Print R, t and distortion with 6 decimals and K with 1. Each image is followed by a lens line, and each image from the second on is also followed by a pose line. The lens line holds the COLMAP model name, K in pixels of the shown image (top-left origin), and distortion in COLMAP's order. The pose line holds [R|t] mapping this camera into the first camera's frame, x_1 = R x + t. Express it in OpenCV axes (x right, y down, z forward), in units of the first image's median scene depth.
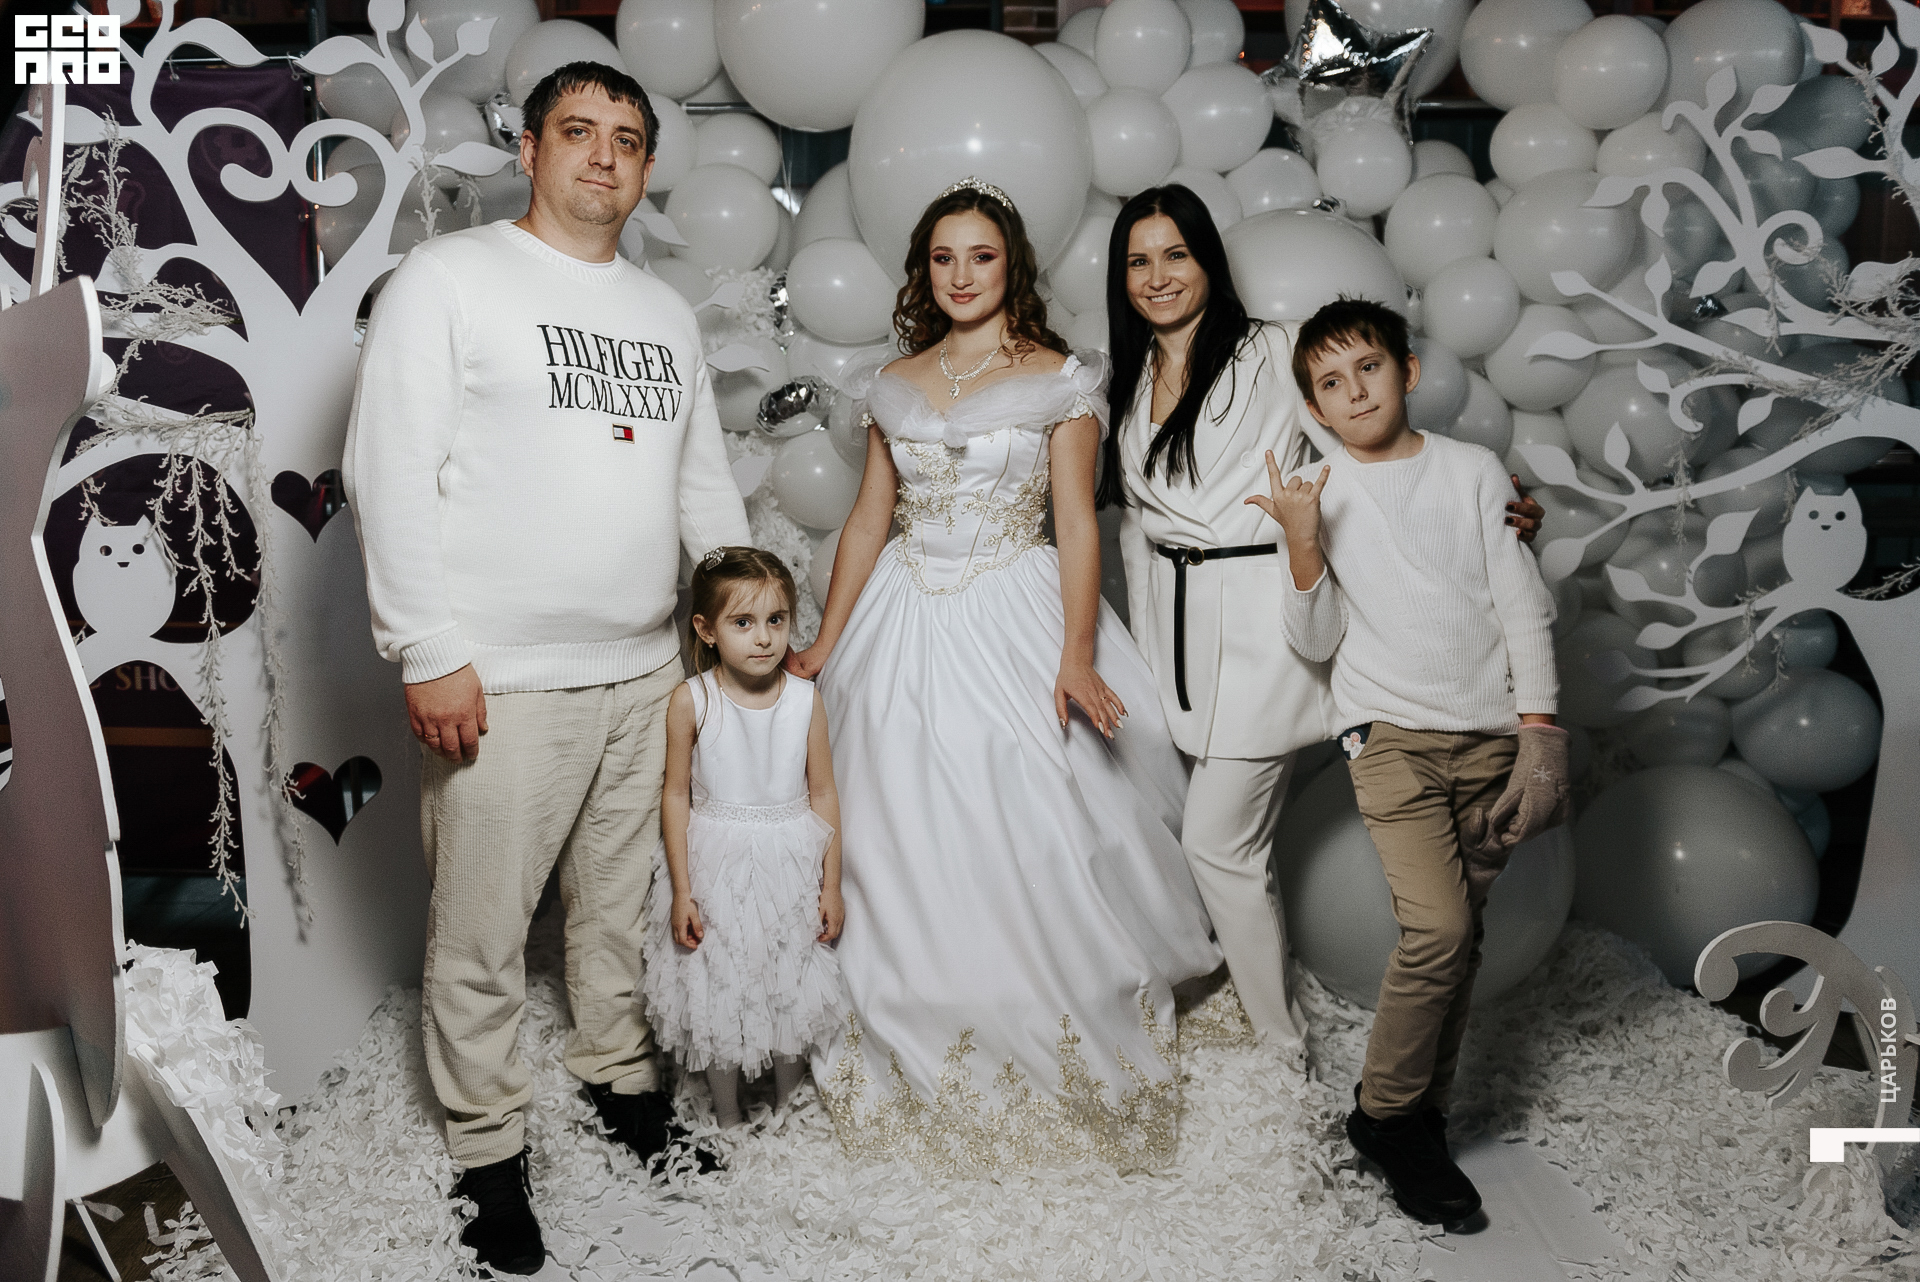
lens RADIAL K [[1470.9, 0, 952.9], [0, 1470.9, 620.4], [0, 0, 1]] dist [-0.051839, -0.003874]
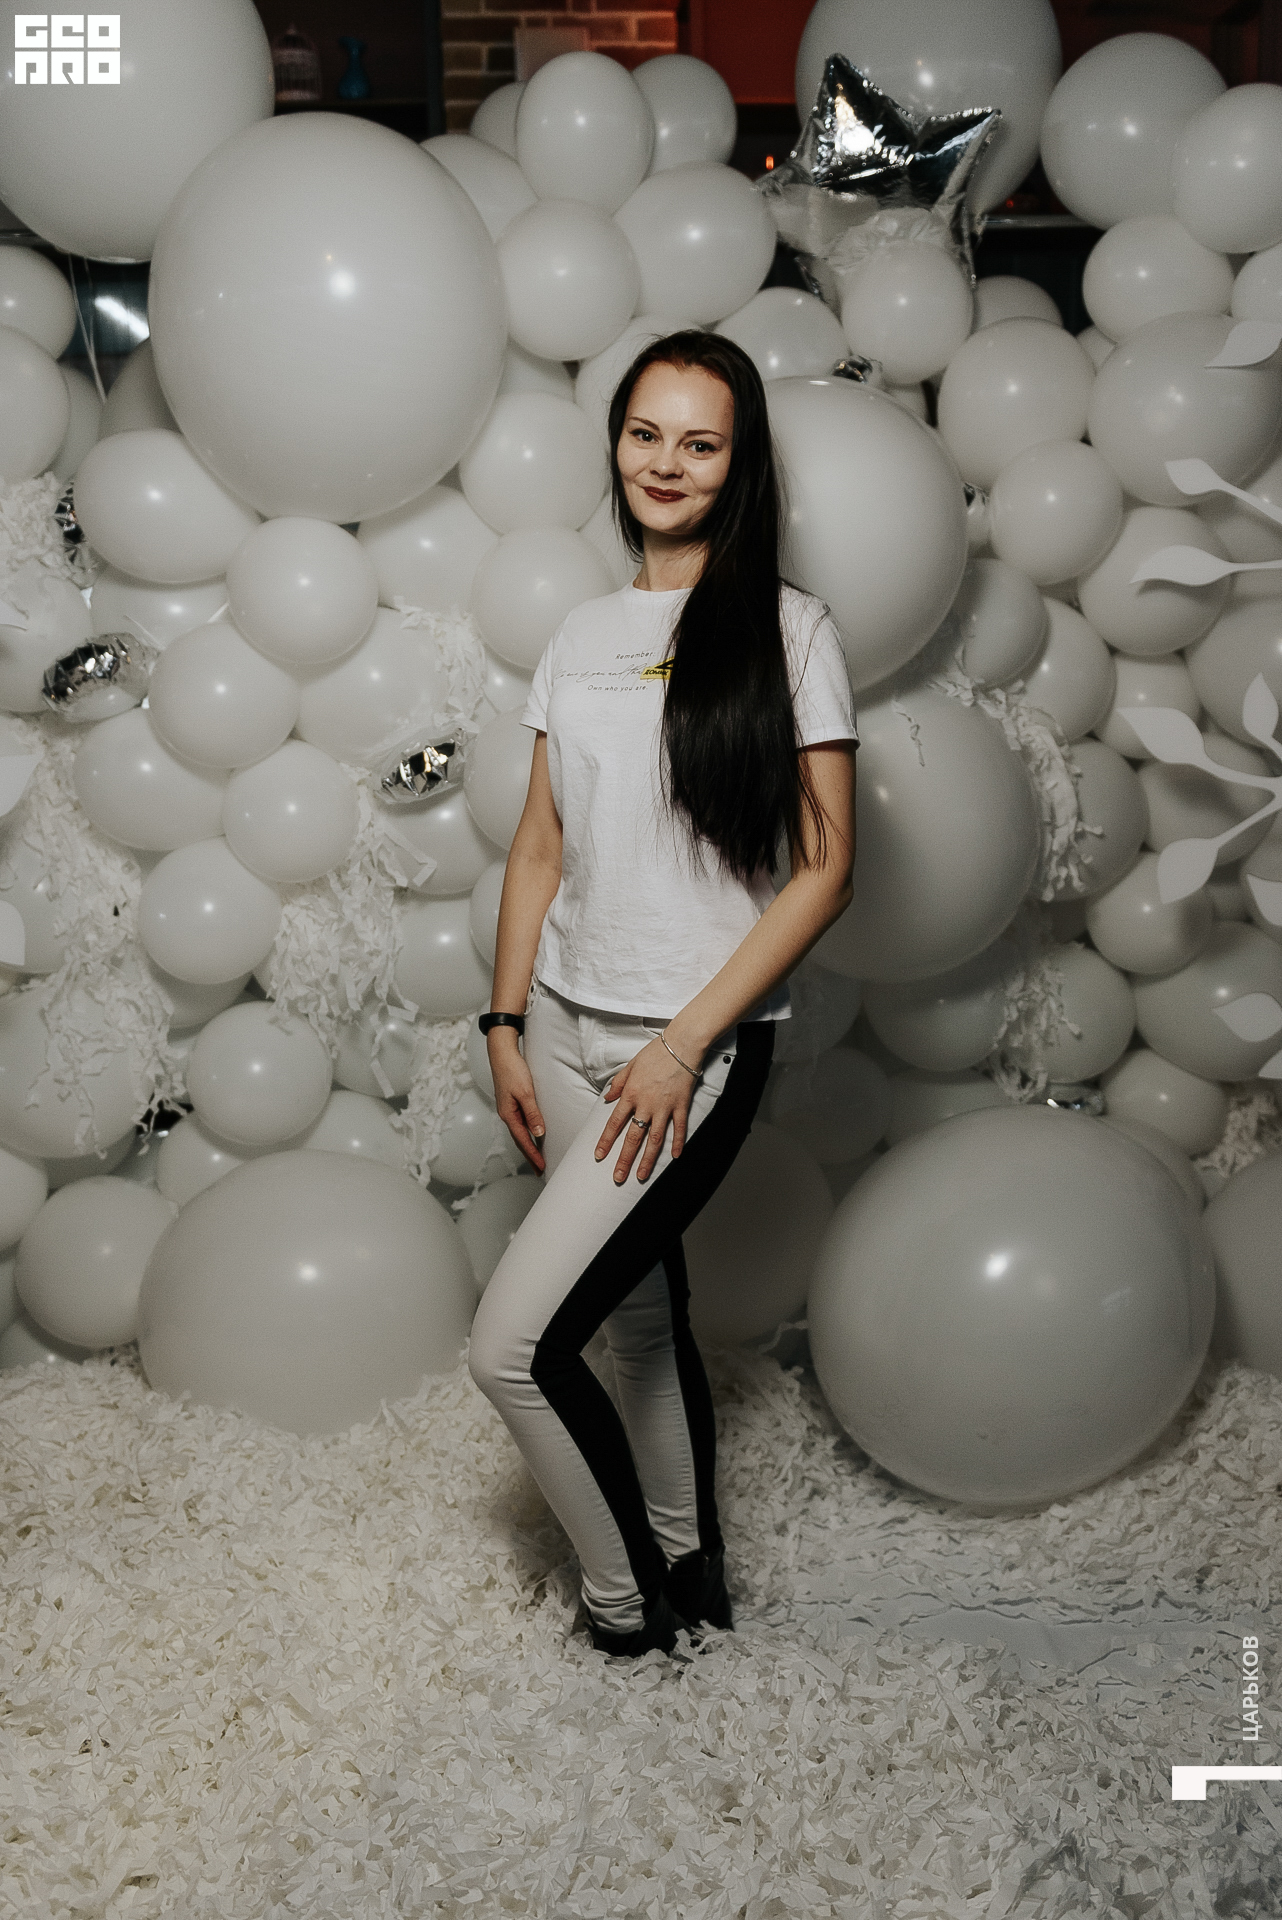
lens RADIAL K [[1746.2, 0, 622.9], [0, 1746.2, 971.0], [0, 0, 1]] dist [-0.028972, 0.017660]
pose [[0.996419, -0.036294, 0.076361, 0.076239], [0.031222, 0.997291, 0.066597, -0.058973], [-0.078571, -0.063974, 0.994854, 0.166909]]
